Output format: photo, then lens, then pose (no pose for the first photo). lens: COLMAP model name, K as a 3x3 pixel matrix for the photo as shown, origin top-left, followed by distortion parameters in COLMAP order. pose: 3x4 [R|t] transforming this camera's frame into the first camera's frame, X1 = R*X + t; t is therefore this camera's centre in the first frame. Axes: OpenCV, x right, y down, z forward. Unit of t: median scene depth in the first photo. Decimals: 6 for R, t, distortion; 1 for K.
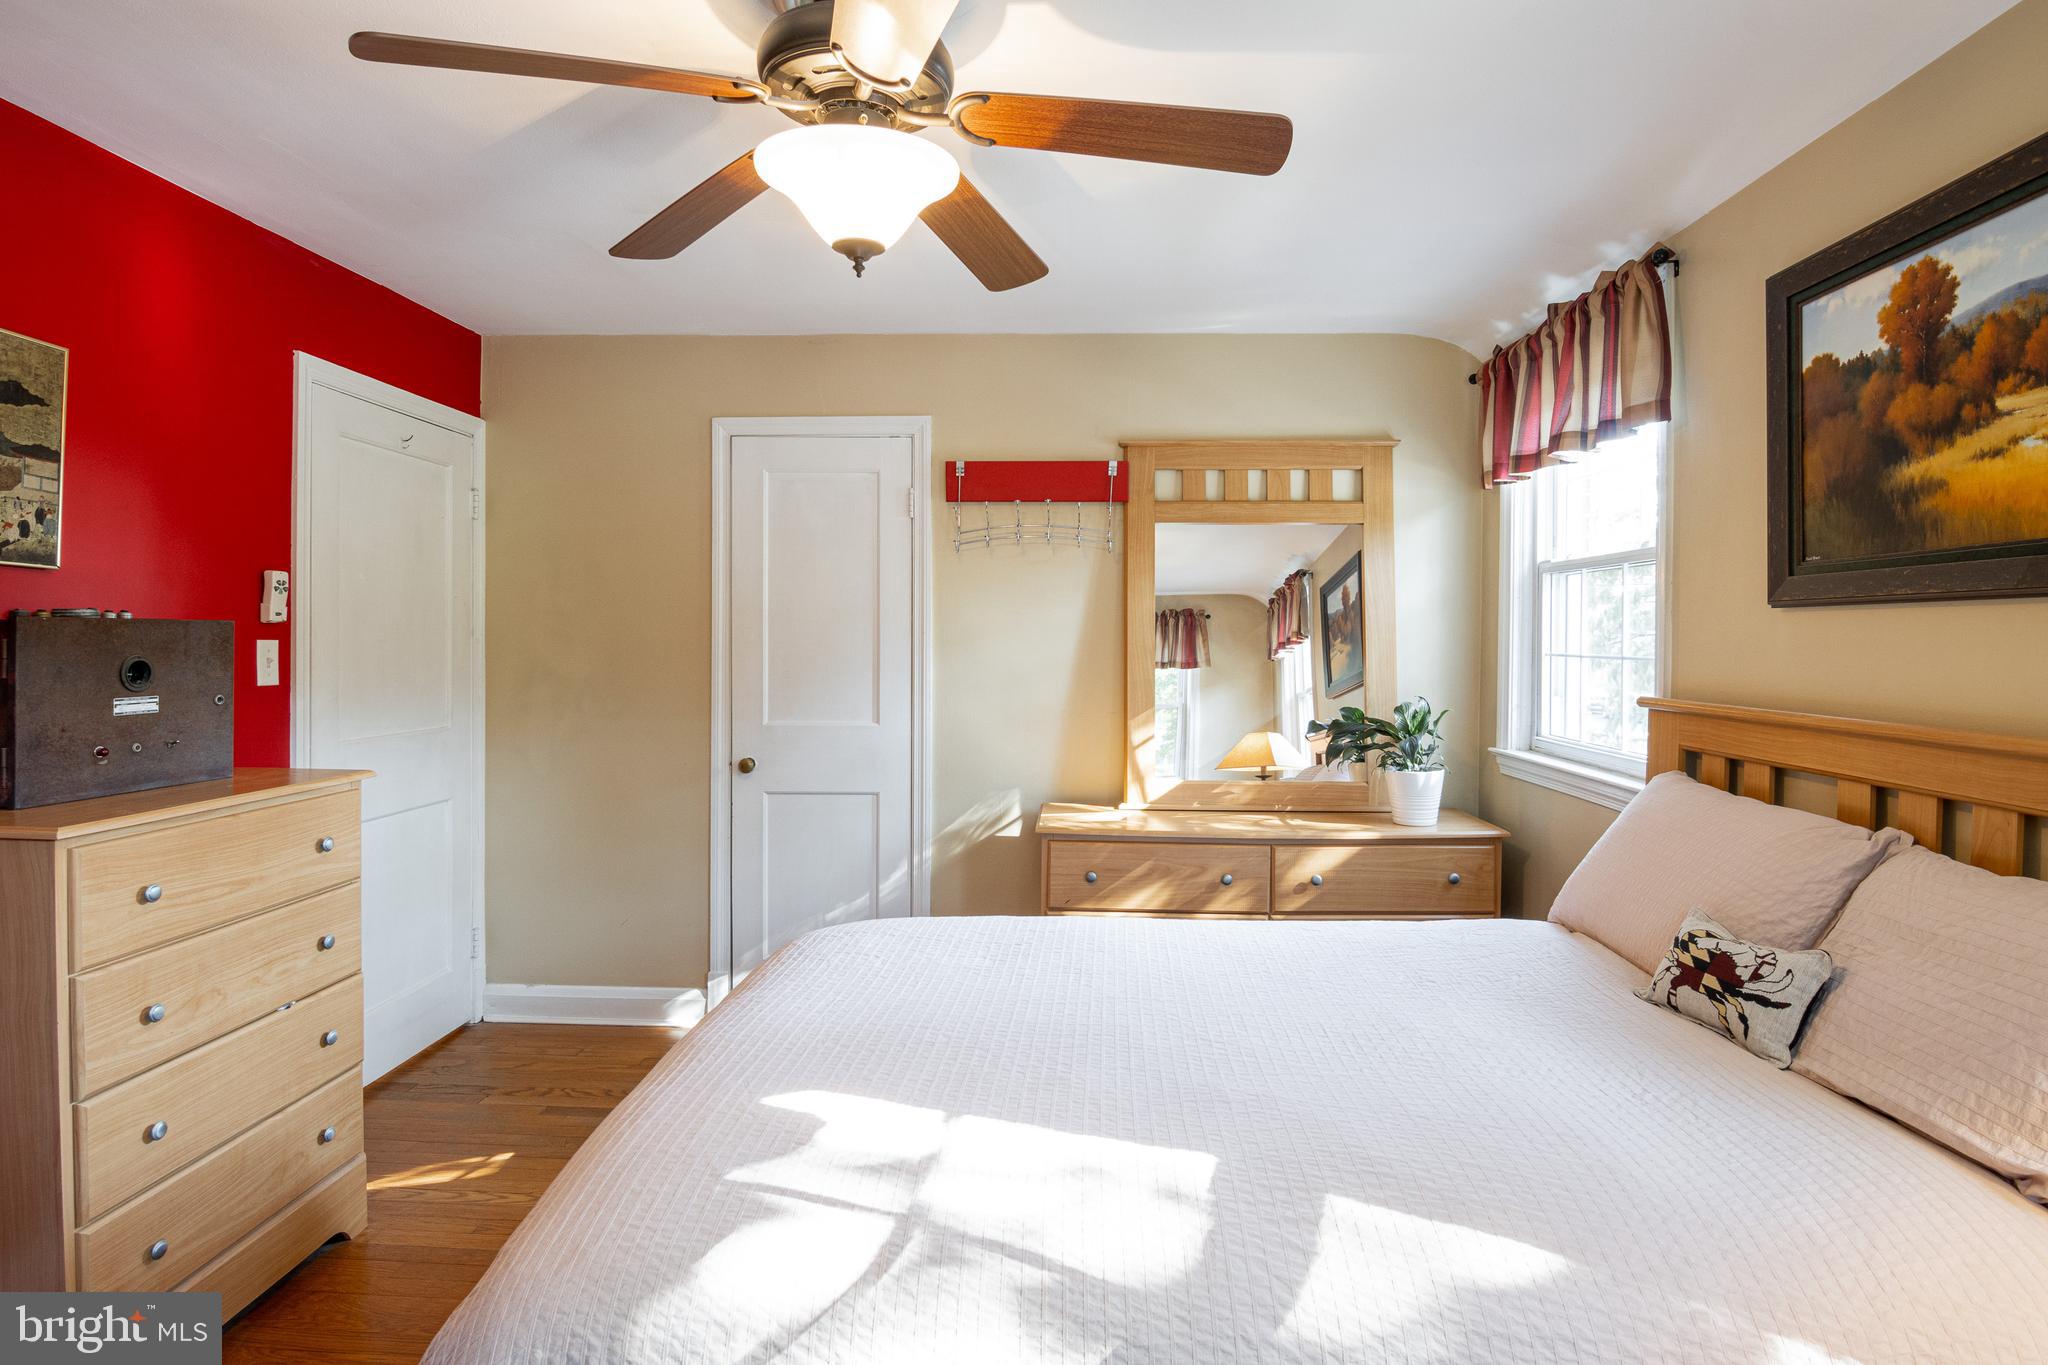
lens RADIAL K [[1052.5, 0, 1045.1], [0, 1052.5, 652.1], [0, 0, 1]] dist [0.002071, -0.012639]
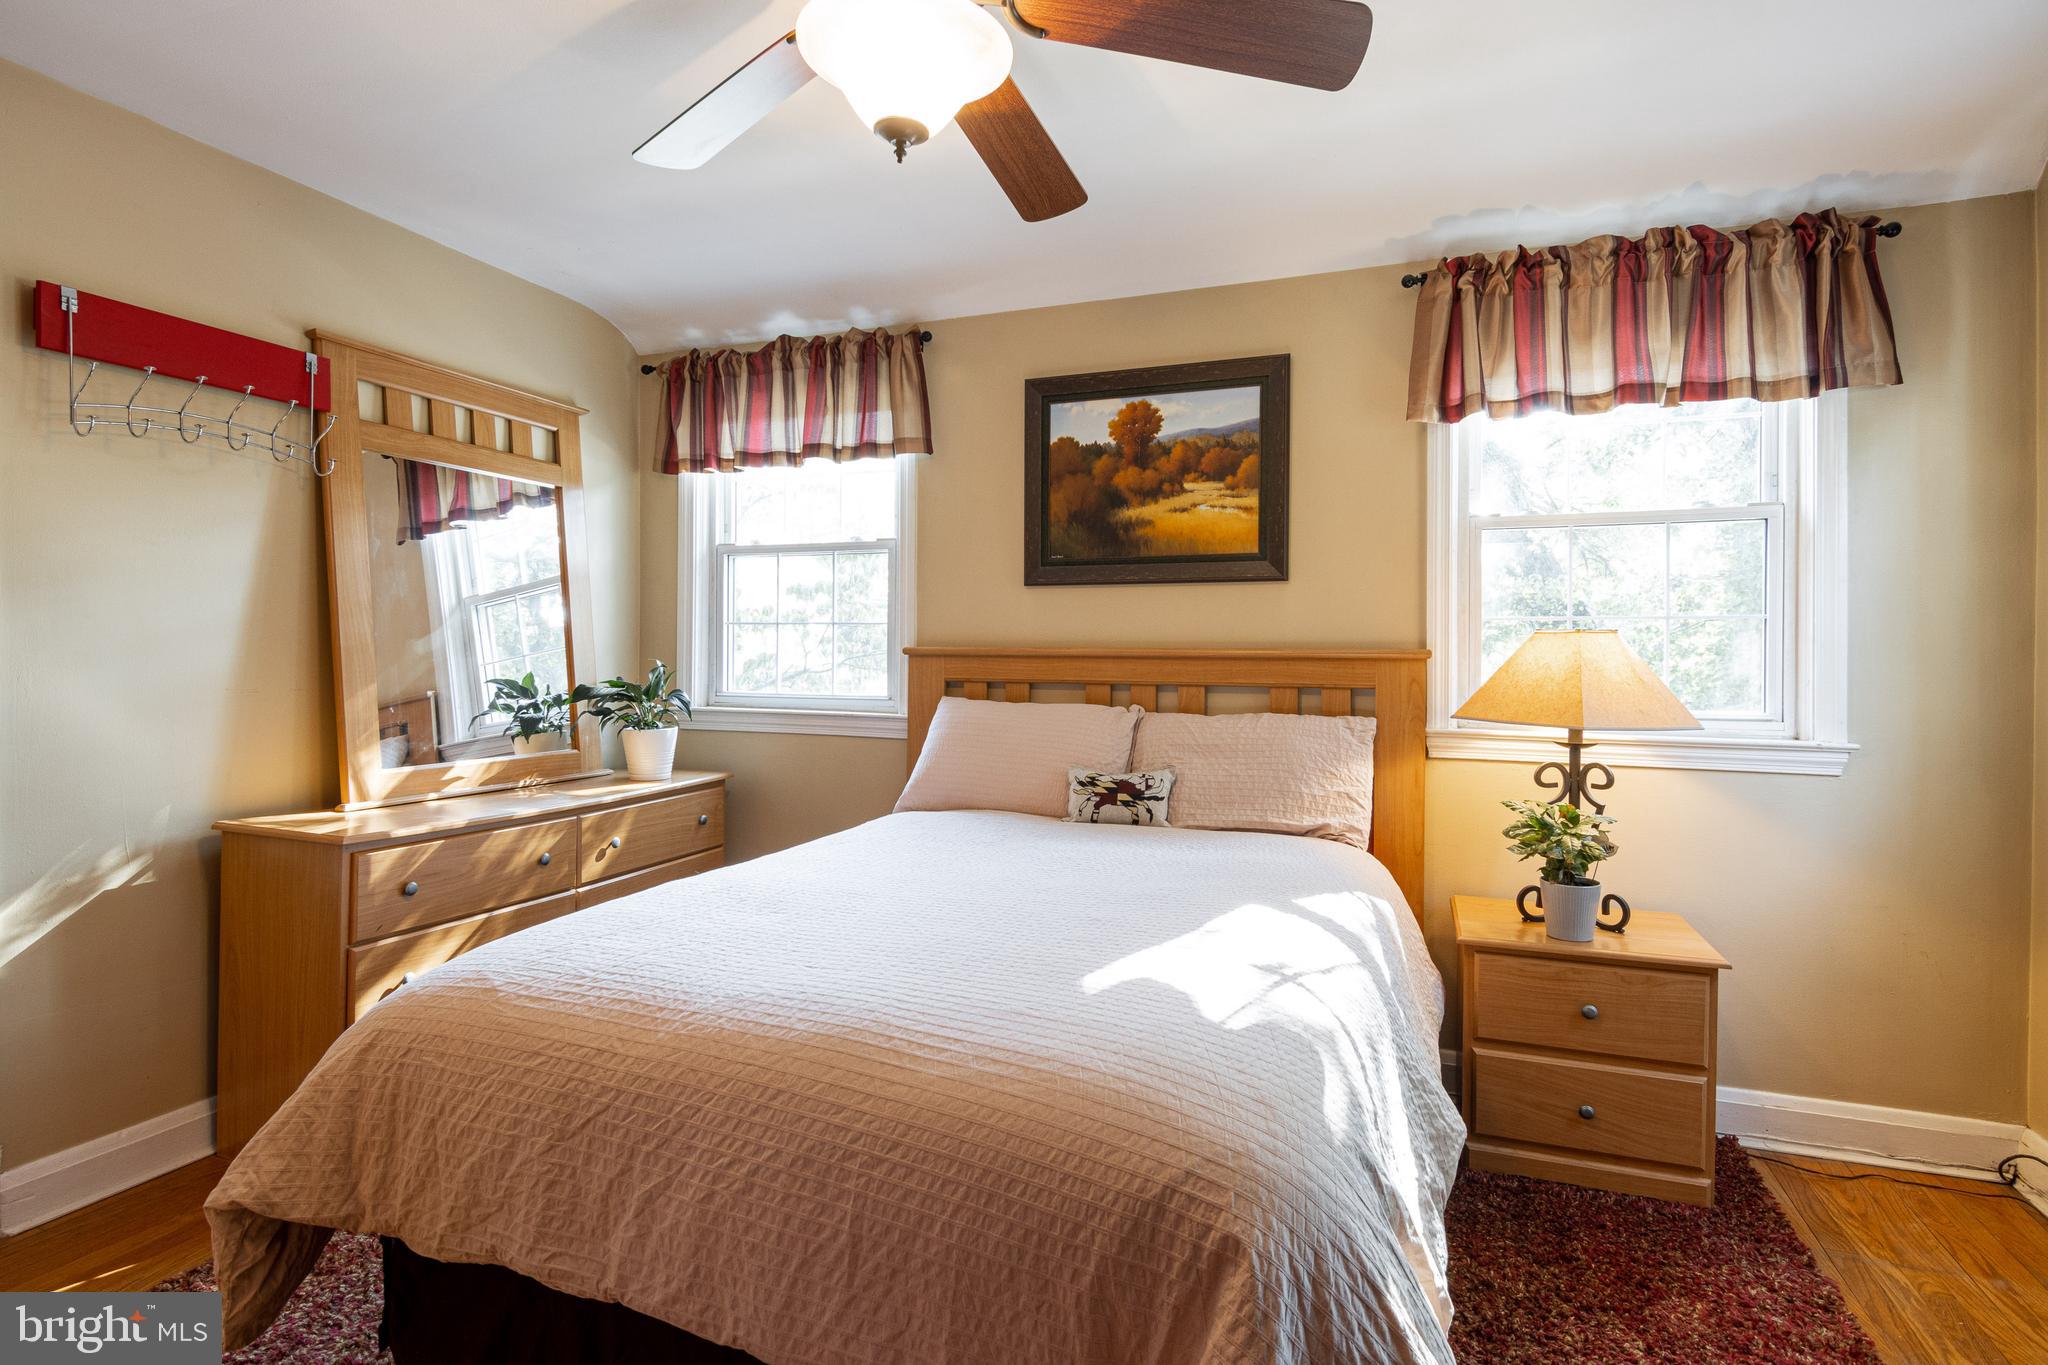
lens RADIAL K [[1052.5, 0, 1016.9], [0, 1052.5, 669.4], [0, 0, 1]] dist [0.002071, -0.012639]
pose [[0.340445, -0.007514, 0.940234, -0.921474], [0.004609, 0.999969, 0.006322, 0.084150], [-0.940253, 0.002181, 0.340469, 0.516748]]
